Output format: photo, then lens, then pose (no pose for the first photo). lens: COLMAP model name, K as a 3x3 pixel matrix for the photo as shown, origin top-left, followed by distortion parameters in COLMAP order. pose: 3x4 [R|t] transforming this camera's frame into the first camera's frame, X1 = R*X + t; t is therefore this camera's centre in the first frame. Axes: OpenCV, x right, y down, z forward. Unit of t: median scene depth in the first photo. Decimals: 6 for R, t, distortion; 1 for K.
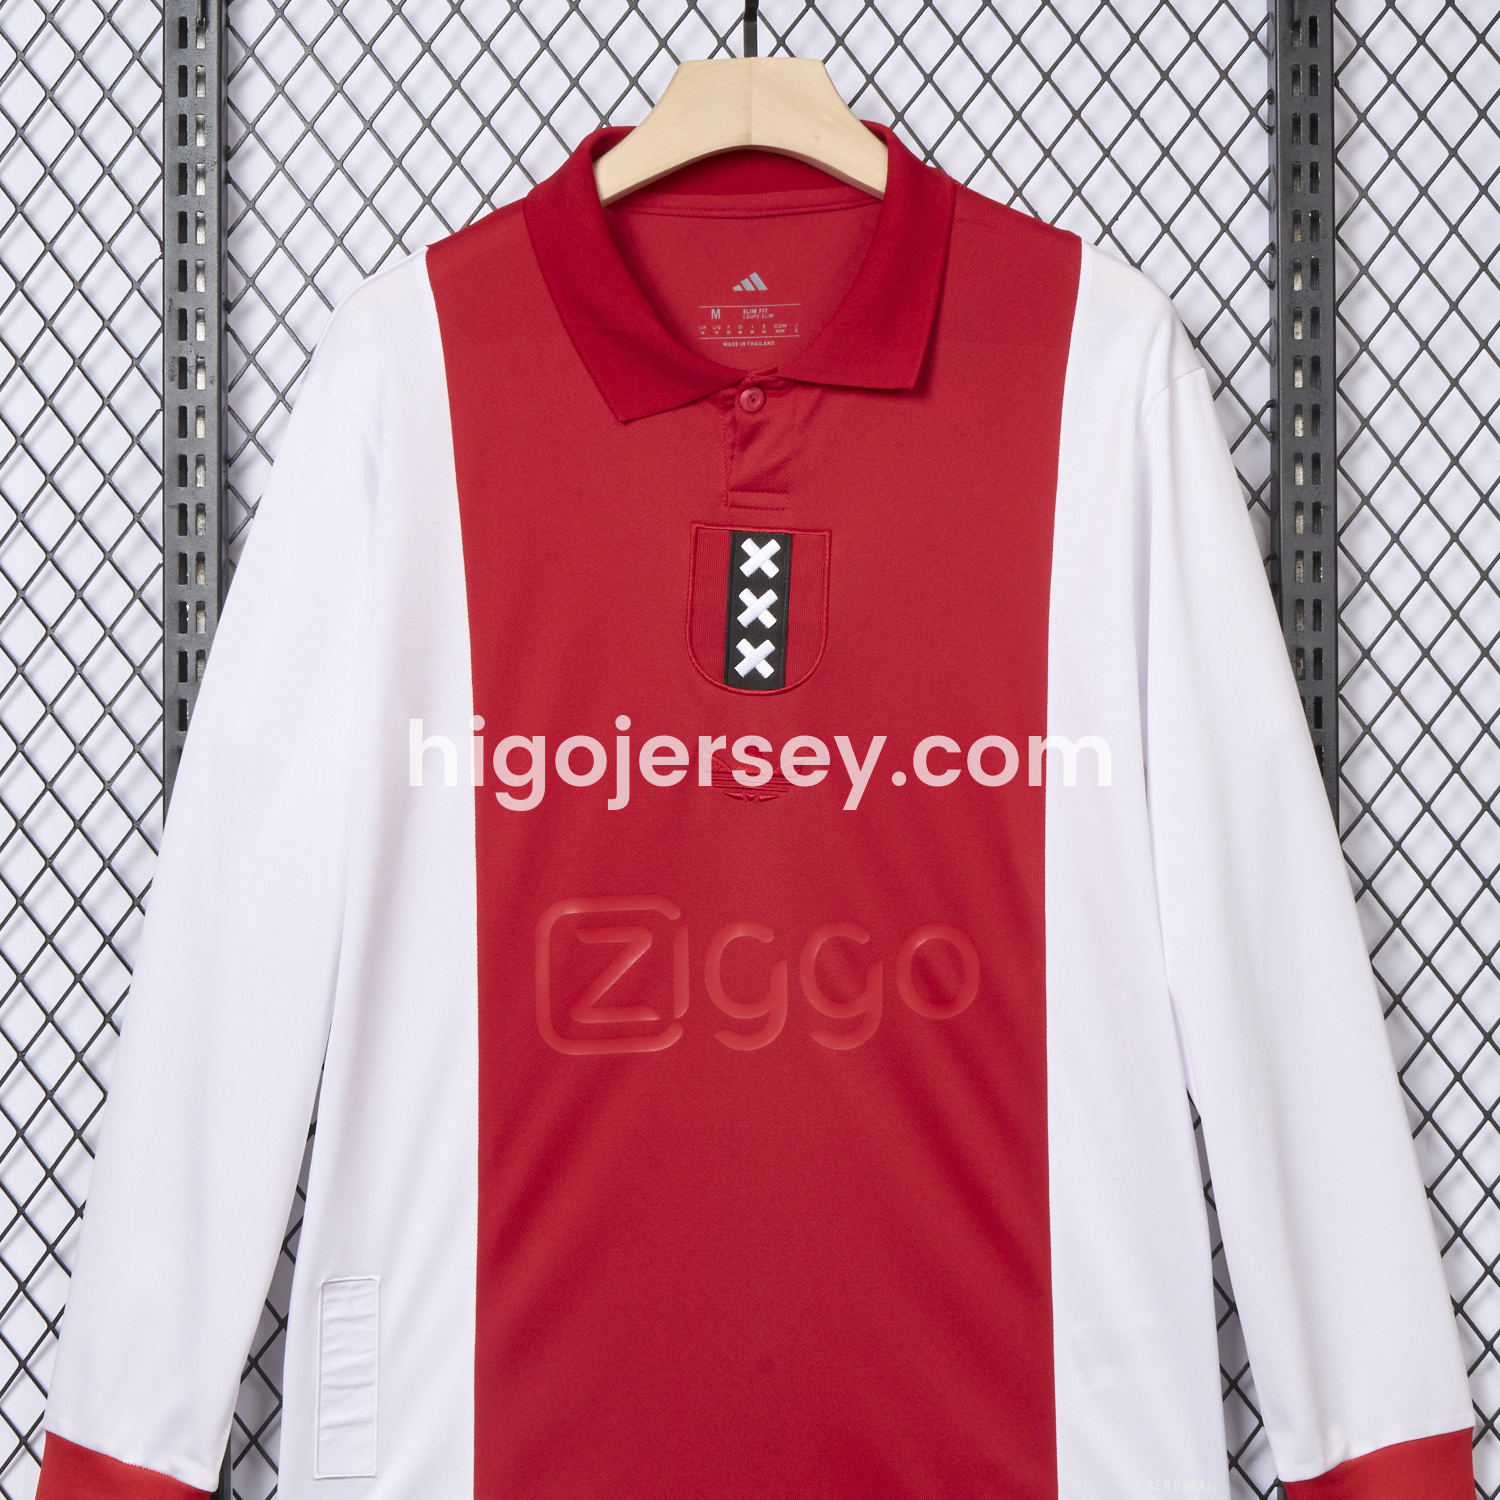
lens RADIAL K [[8321.6, 0, 750.0], [0, 8321.6, 750.0], [0, 0, 1]] dist [0.884227, -92.136130]
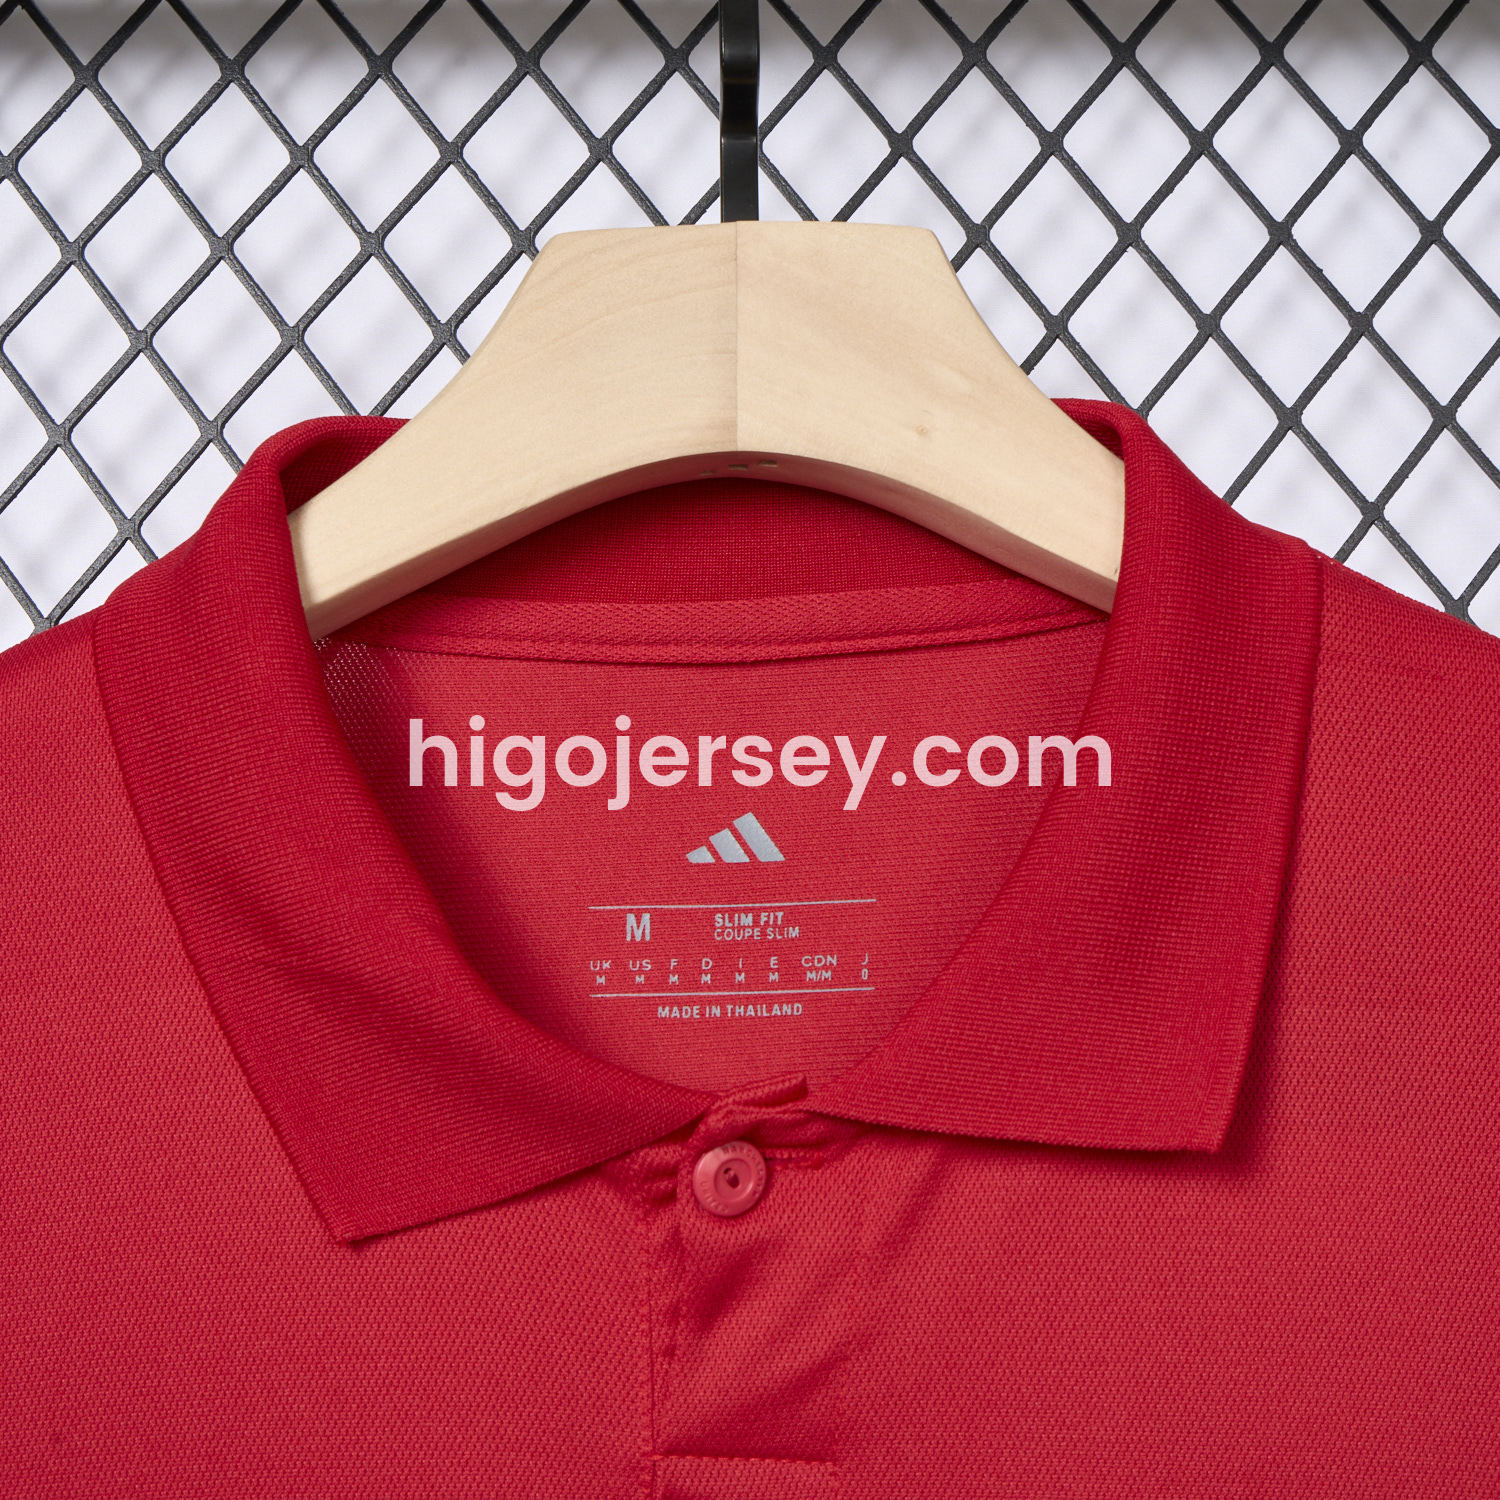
lens RADIAL K [[8321.6, 0, 750.0], [0, 8321.6, 750.0], [0, 0, 1]] dist [0.884227, -92.136130]
pose [[0.999956, 0.002234, -0.009074, 0.003831], [-0.002951, 0.996811, -0.079743, -0.031001], [0.008867, 0.079766, 0.996774, 0.634612]]
